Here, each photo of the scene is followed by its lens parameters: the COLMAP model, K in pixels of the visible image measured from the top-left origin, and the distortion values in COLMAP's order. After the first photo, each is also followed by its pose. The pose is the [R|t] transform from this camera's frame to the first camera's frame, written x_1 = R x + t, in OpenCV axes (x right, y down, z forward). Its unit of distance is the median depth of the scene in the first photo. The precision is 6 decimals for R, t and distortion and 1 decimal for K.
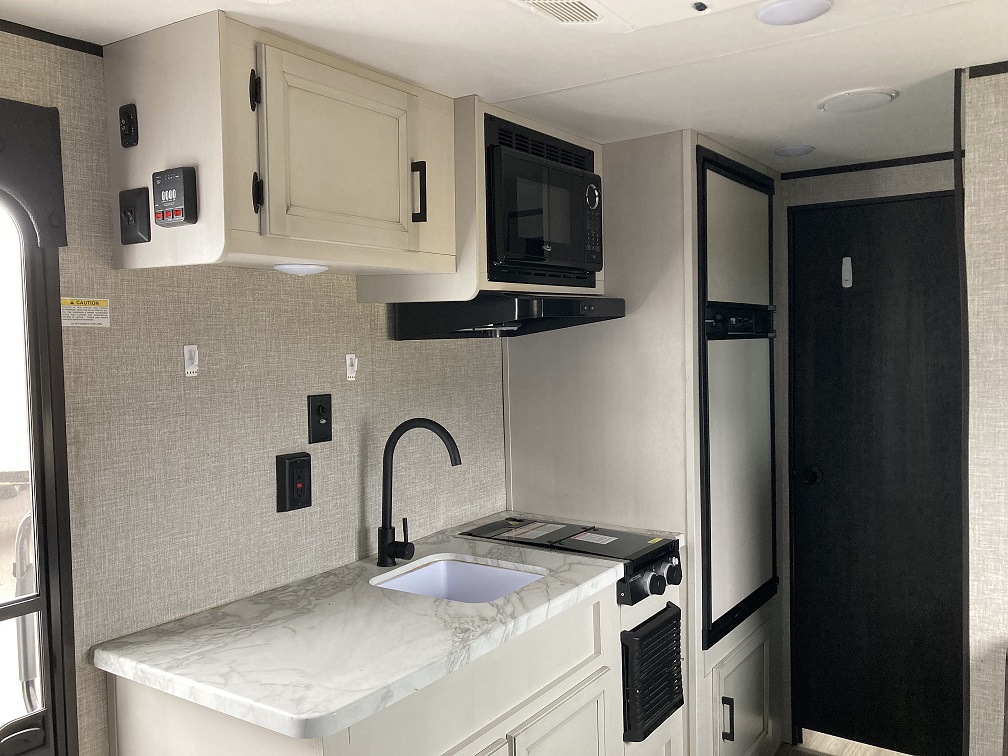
lens RADIAL K [[828.6, 0, 504.0], [0, 828.6, 378.0], [0, 0, 1]] dist [0.029275, -0.010029]
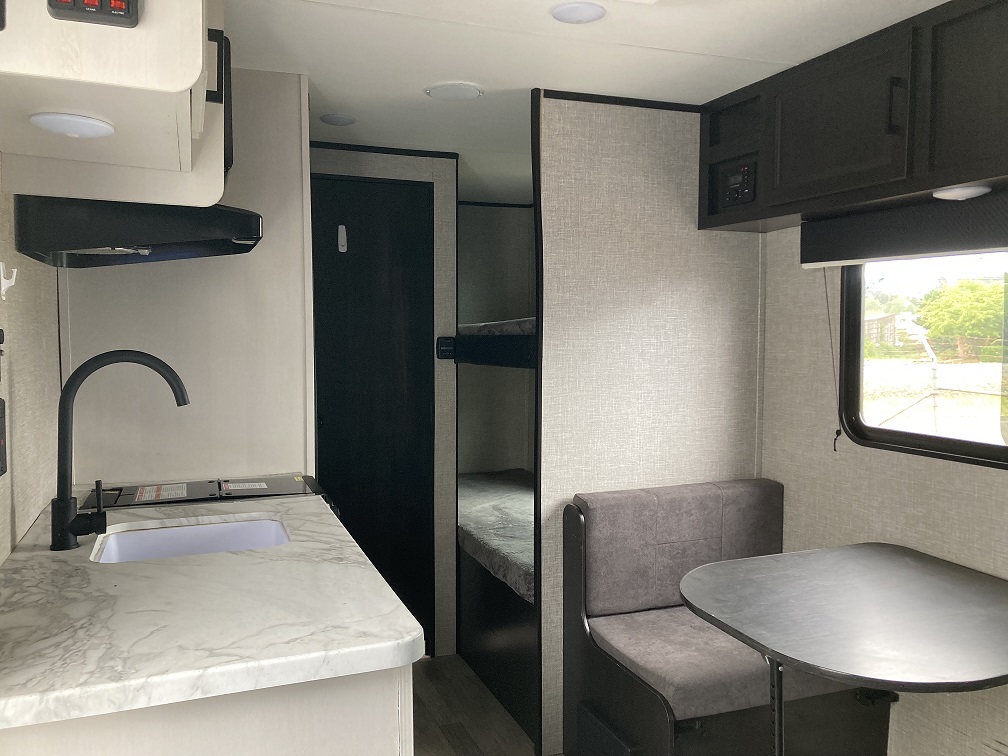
lens RADIAL K [[830.4, 0, 480.8], [0, 830.4, 375.6], [0, 0, 1]] dist [0.078042, -0.068952]
pose [[0.579758, -0.022661, 0.814474, -0.619433], [0.025398, 0.999630, 0.009734, 0.081575], [-0.814393, 0.015042, 0.580119, 0.282979]]
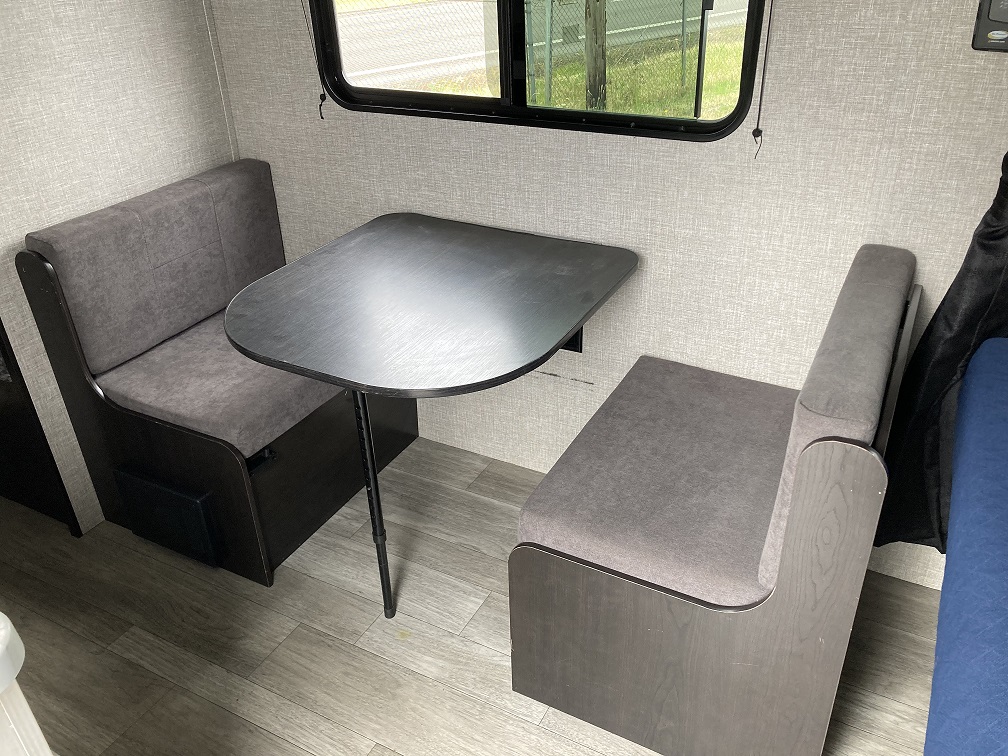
lens RADIAL K [[834.0, 0, 508.0], [0, 834.0, 379.3], [0, 0, 1]] dist [0.034751, -0.014695]
pose [[-0.110738, -0.466851, 0.877375, -0.468807], [0.084253, 0.875217, 0.476337, 0.006489], [-0.990272, 0.126670, -0.057586, 0.451478]]
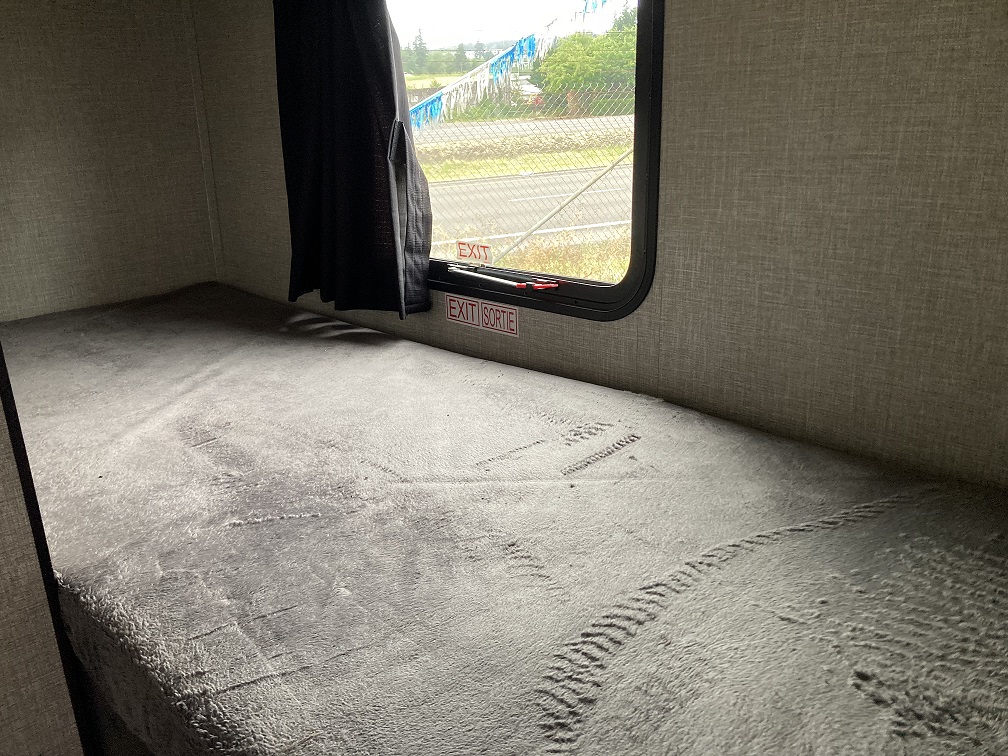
lens RADIAL K [[843.8, 0, 504.0], [0, 843.8, 378.0], [0, 0, 1]] dist [0.080343, -0.178677]
pose [[0.164637, -0.299410, 0.939813, 0.494790], [0.070258, 0.953954, 0.291607, 0.216432], [-0.983849, 0.018020, 0.178092, 1.087663]]
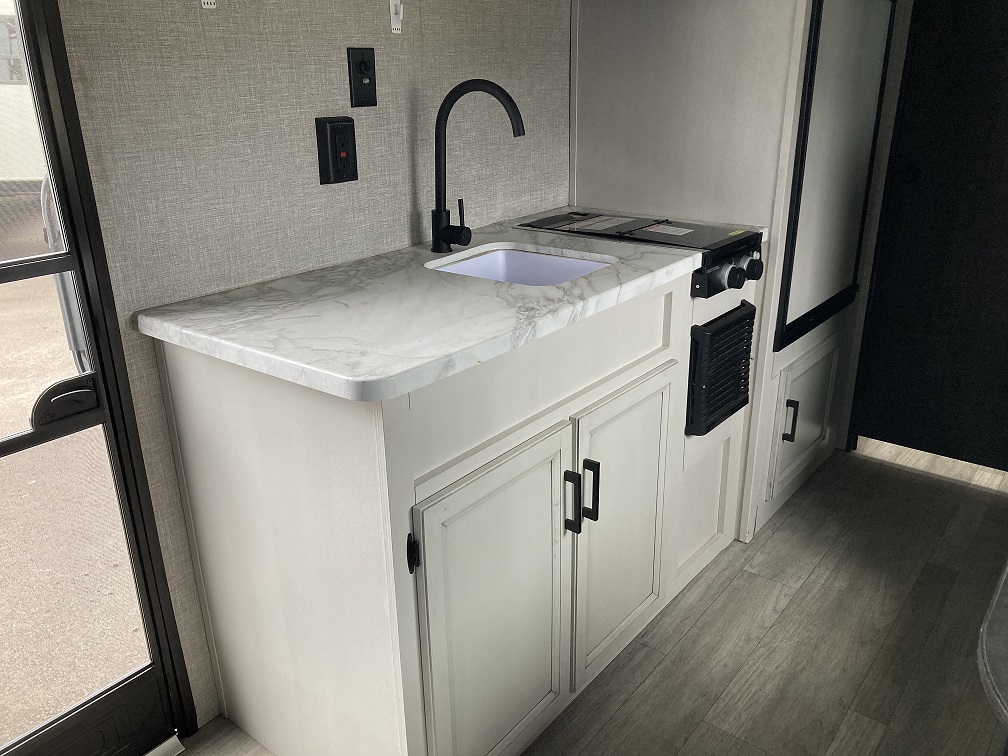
lens RADIAL K [[834.0, 0, 508.0], [0, 834.0, 379.3], [0, 0, 1]] dist [0.034751, -0.014695]
pose [[0.998458, 0.029490, -0.047023, -0.022152], [-0.013174, 0.948880, 0.315363, 0.076219], [0.053919, -0.314258, 0.947805, 0.088455]]
